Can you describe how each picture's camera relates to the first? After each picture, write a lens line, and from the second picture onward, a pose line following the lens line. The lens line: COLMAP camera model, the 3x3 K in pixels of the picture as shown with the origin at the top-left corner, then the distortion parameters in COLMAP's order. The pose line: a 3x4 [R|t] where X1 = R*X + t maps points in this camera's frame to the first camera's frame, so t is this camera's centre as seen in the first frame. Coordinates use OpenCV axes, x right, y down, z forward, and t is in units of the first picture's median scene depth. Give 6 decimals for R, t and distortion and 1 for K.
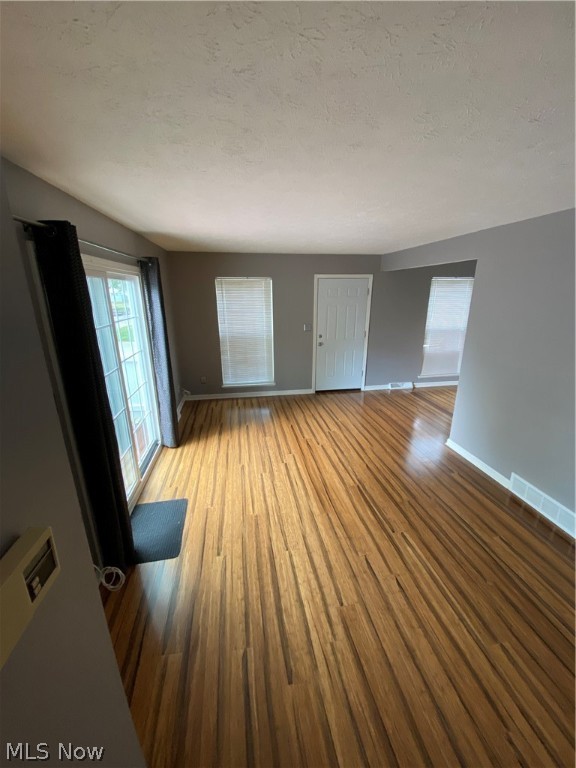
lens RADIAL K [[309.2, 0, 288.2], [0, 309.2, 382.1], [0, 0, 1]] dist [0.020177, -0.021599]
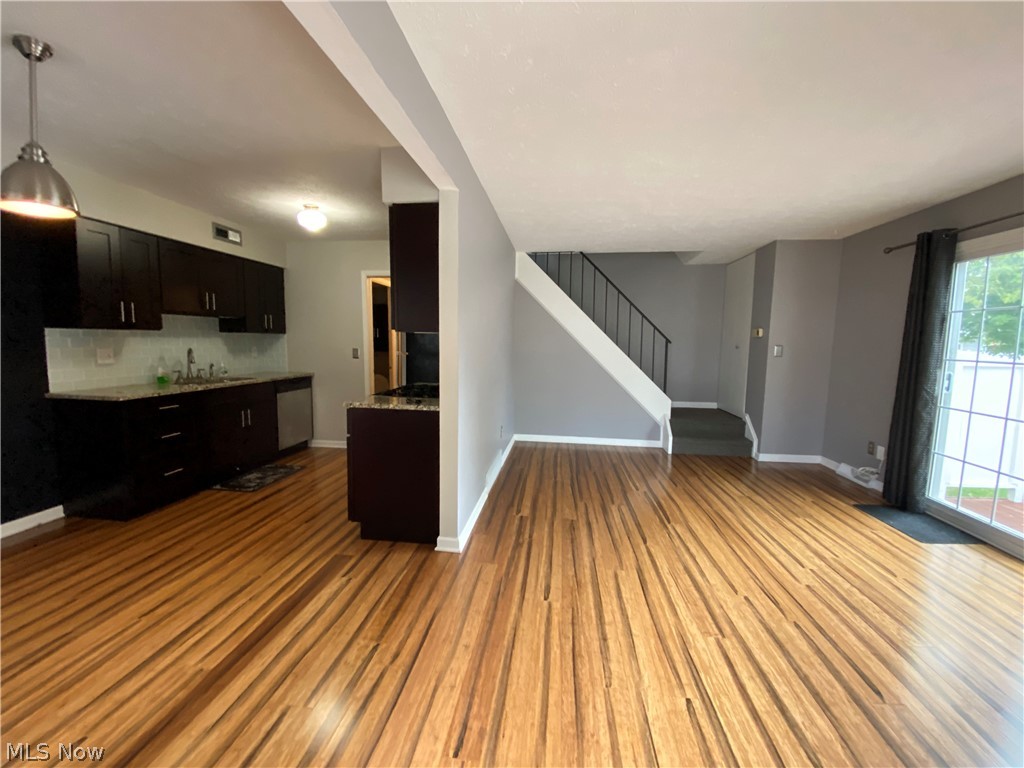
lens RADIAL K [[412.3, 0, 512.0], [0, 412.3, 385.0], [0, 0, 1]] dist [0.020177, -0.021599]
pose [[-0.959015, -0.039022, 0.280656, 0.261436], [0.069030, 0.928456, 0.364971, -0.293845], [-0.274818, 0.369386, -0.887710, 1.516510]]
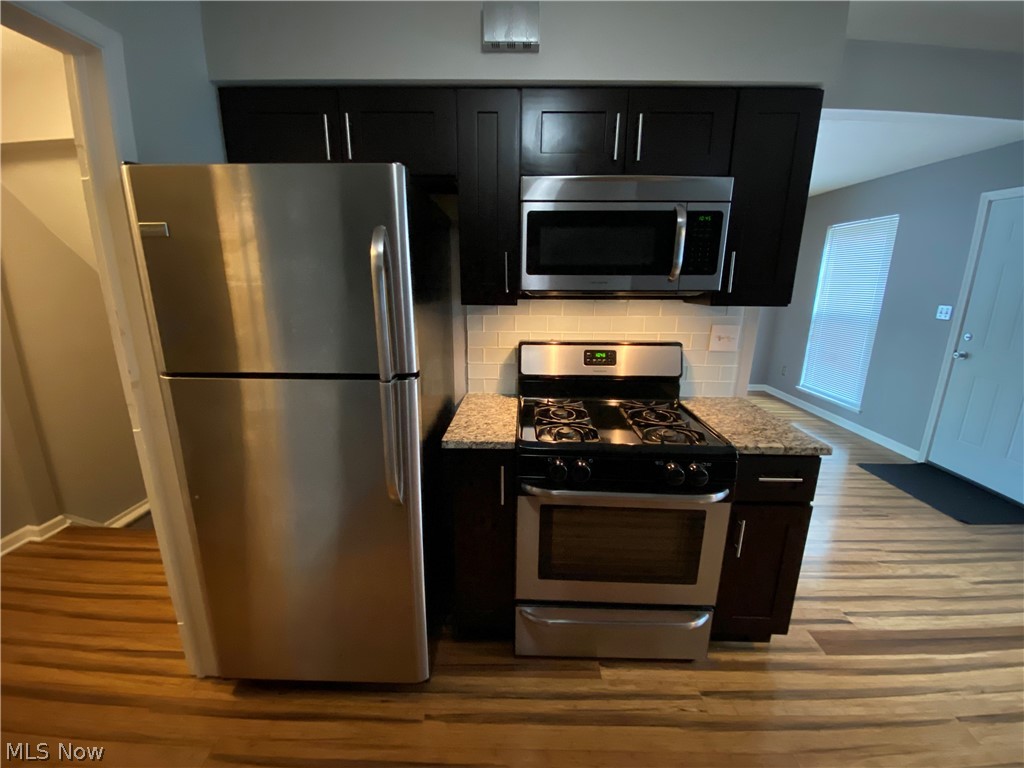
lens RADIAL K [[412.3, 0, 512.0], [0, 412.3, 385.0], [0, 0, 1]] dist [0.020177, -0.021599]
pose [[-0.188526, 0.237767, -0.952851, 1.129009], [-0.279430, 0.917158, 0.284147, -0.107555], [0.941476, 0.319824, -0.106469, 0.735517]]
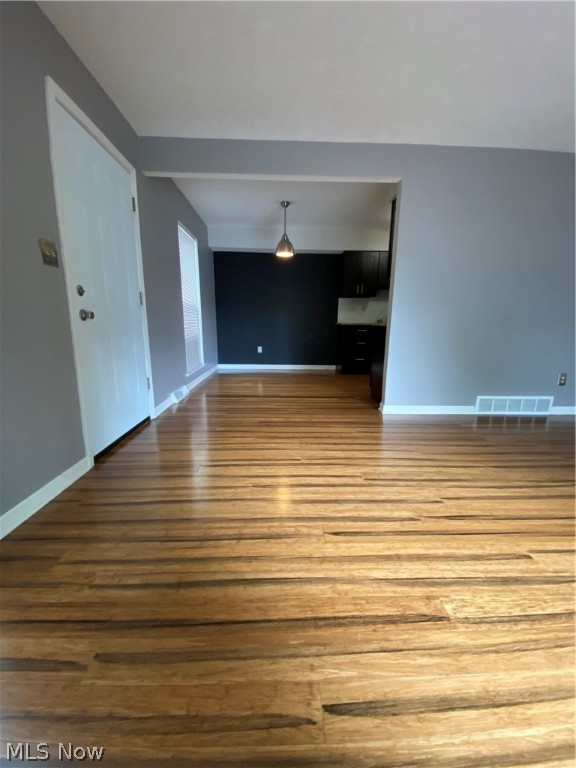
lens RADIAL K [[309.2, 0, 288.2], [0, 309.2, 382.1], [0, 0, 1]] dist [0.020177, -0.021599]
pose [[0.132011, -0.186160, 0.973611, -0.309675], [0.265904, 0.952858, 0.146138, -0.066260], [-0.954918, 0.239595, 0.175289, 1.115969]]
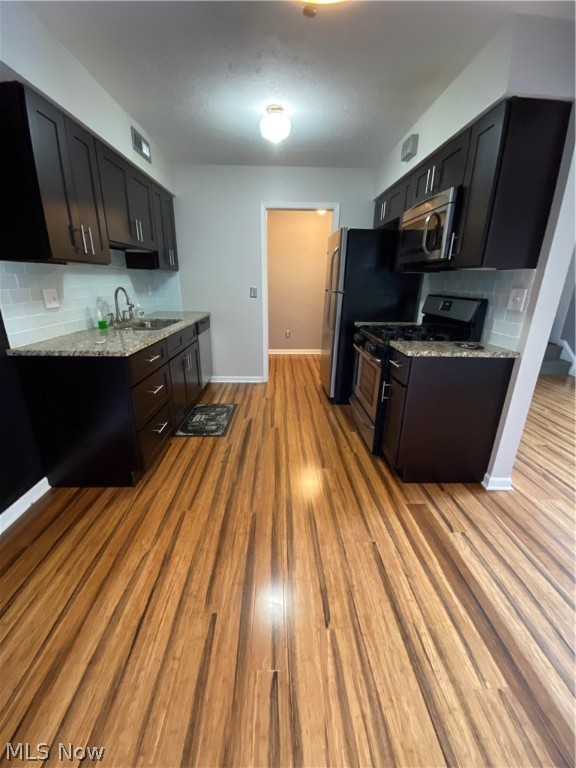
lens RADIAL K [[309.2, 0, 288.2], [0, 309.2, 382.1], [0, 0, 1]] dist [0.020177, -0.021599]
pose [[-0.990801, -0.050750, 0.125447, 0.849504], [0.029090, 0.825467, 0.563700, -0.263107], [-0.132160, 0.562164, -0.816398, 1.422966]]
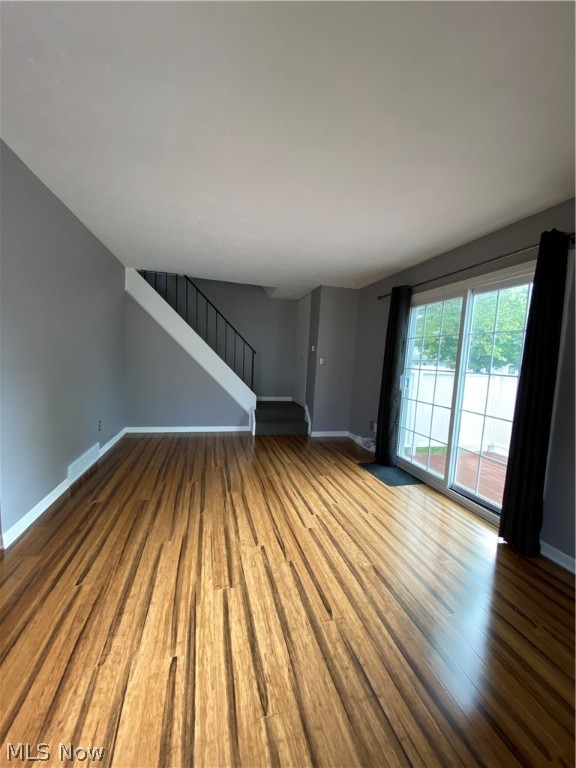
lens RADIAL K [[309.2, 0, 288.2], [0, 309.2, 382.1], [0, 0, 1]] dist [0.020177, -0.021599]
pose [[-0.995246, -0.042041, -0.087856, 0.116523], [-0.070658, 0.932496, 0.354203, -0.262292], [0.067035, 0.358726, -0.931033, 1.440922]]
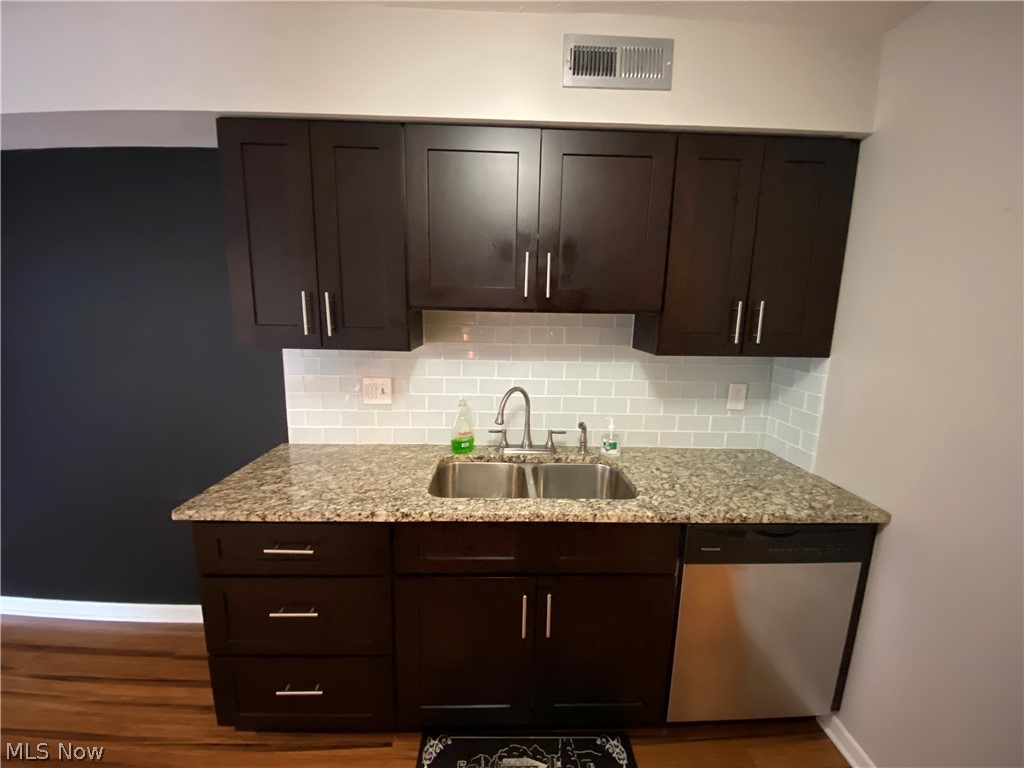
lens RADIAL K [[412.3, 0, 512.0], [0, 412.3, 385.0], [0, 0, 1]] dist [0.020177, -0.021599]
pose [[0.139522, -0.168612, 0.975758, 0.872358], [0.256610, 0.957890, 0.128833, -0.123317], [-0.956392, 0.232414, 0.176914, 0.724376]]
